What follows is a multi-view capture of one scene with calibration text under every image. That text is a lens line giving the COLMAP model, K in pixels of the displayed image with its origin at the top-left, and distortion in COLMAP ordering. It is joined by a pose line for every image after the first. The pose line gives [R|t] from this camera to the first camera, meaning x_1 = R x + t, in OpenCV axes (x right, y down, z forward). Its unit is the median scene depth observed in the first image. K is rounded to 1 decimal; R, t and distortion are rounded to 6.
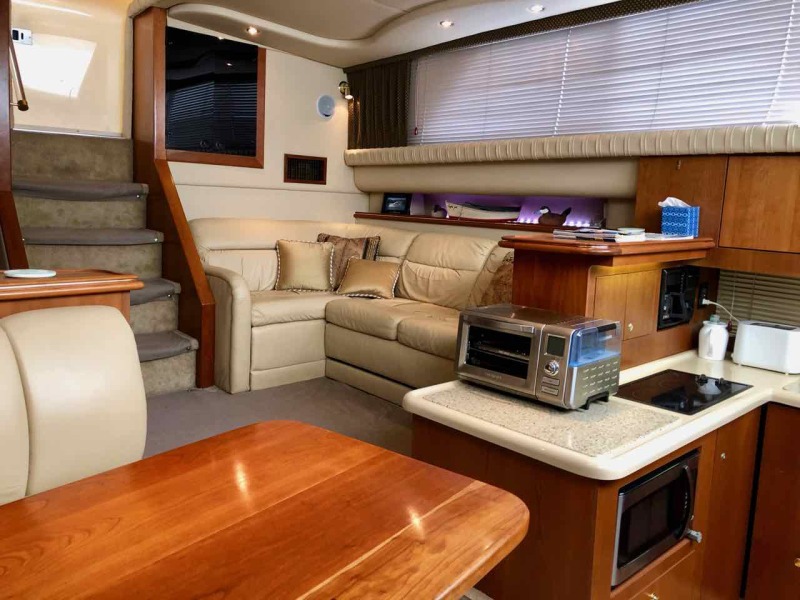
lens RADIAL K [[658.4, 0, 402.1], [0, 658.4, 296.3], [0, 0, 1]] dist [0.048824, -0.064485]
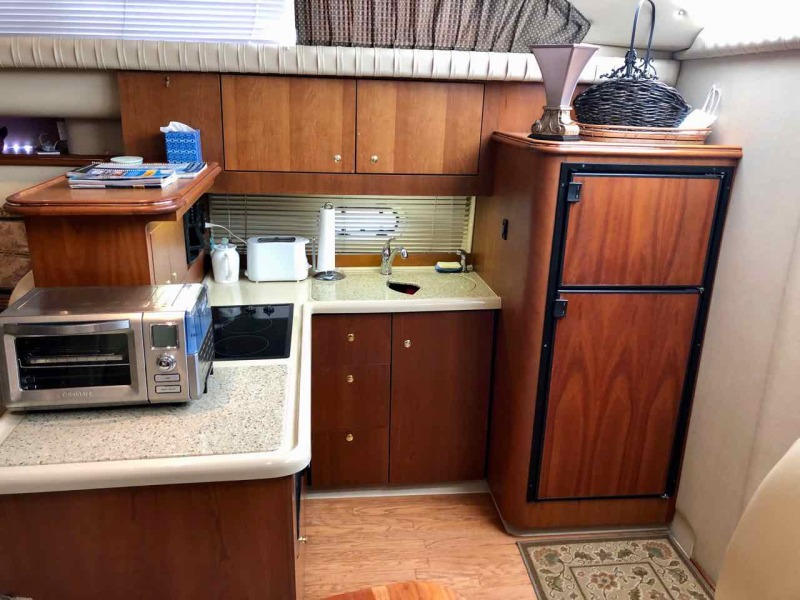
lens RADIAL K [[658.4, 0, 398.9], [0, 658.4, 292.6], [0, 0, 1]] dist [0.048824, -0.064485]
pose [[0.587117, -0.263404, 0.765449, -0.128738], [0.119540, 0.963425, 0.239840, -0.084642], [-0.800627, -0.049313, 0.597130, 0.171084]]
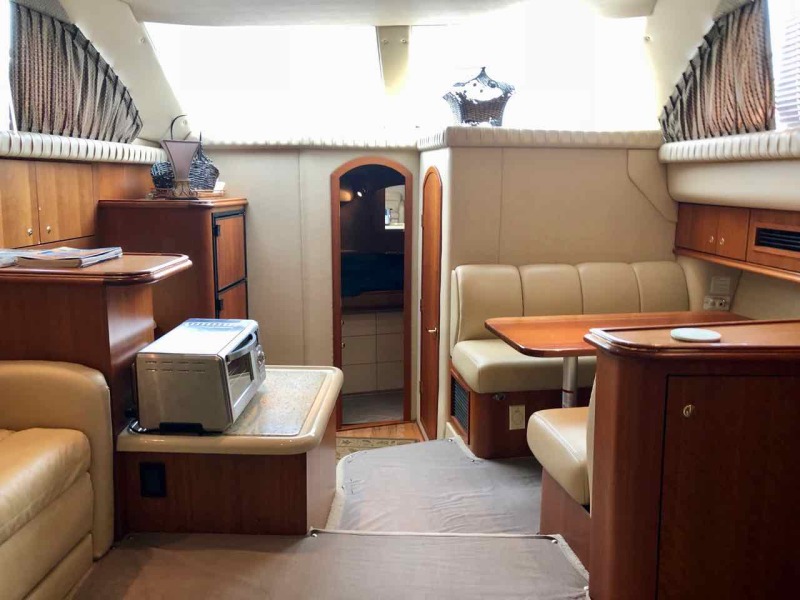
lens RADIAL K [[658.4, 0, 397.5], [0, 658.4, 293.8], [0, 0, 1]] dist [0.048824, -0.064485]
pose [[-0.704361, -0.165900, 0.690183, -0.451135], [0.073047, 0.950203, 0.302948, -0.206139], [-0.706073, 0.263801, -0.657168, 0.952871]]
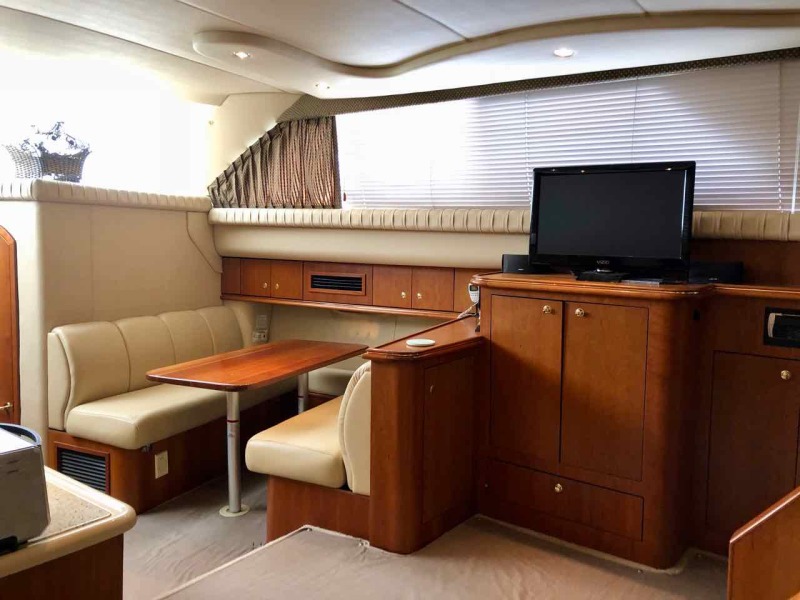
lens RADIAL K [[658.4, 0, 404.4], [0, 658.4, 293.0], [0, 0, 1]] dist [0.048824, -0.064485]
pose [[-0.980119, -0.049119, -0.192236, -0.108877], [-0.092143, 0.970739, 0.221754, -0.238621], [0.175719, 0.235059, -0.955966, 1.199565]]
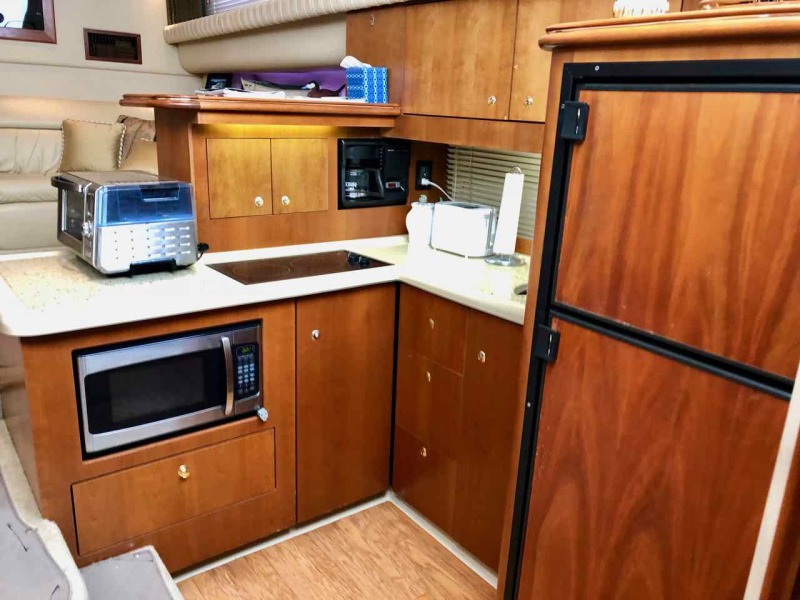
lens RADIAL K [[658.4, 0, 401.9], [0, 658.4, 299.1], [0, 0, 1]] dist [0.048824, -0.064485]
pose [[0.995251, 0.030028, -0.092598, 0.456770], [-0.018273, 0.991954, 0.125269, 0.049402], [0.095615, -0.122982, 0.987792, 0.072381]]
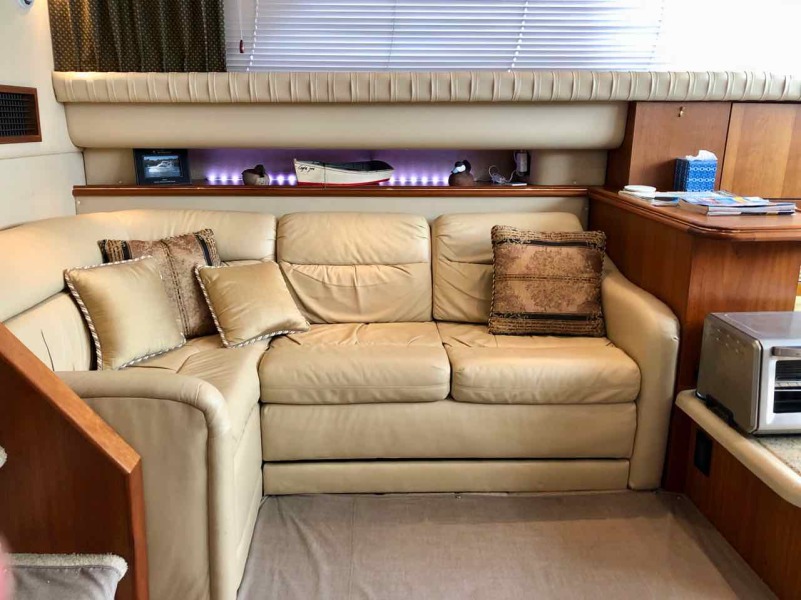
lens RADIAL K [[659.3, 0, 389.7], [0, 659.3, 300.9], [0, 0, 1]] dist [0.048824, -0.064485]
pose [[0.639148, -0.235040, 0.732288, -0.457172], [0.133868, 0.971621, 0.195017, -0.146751], [-0.757343, -0.026614, 0.652474, 0.582274]]
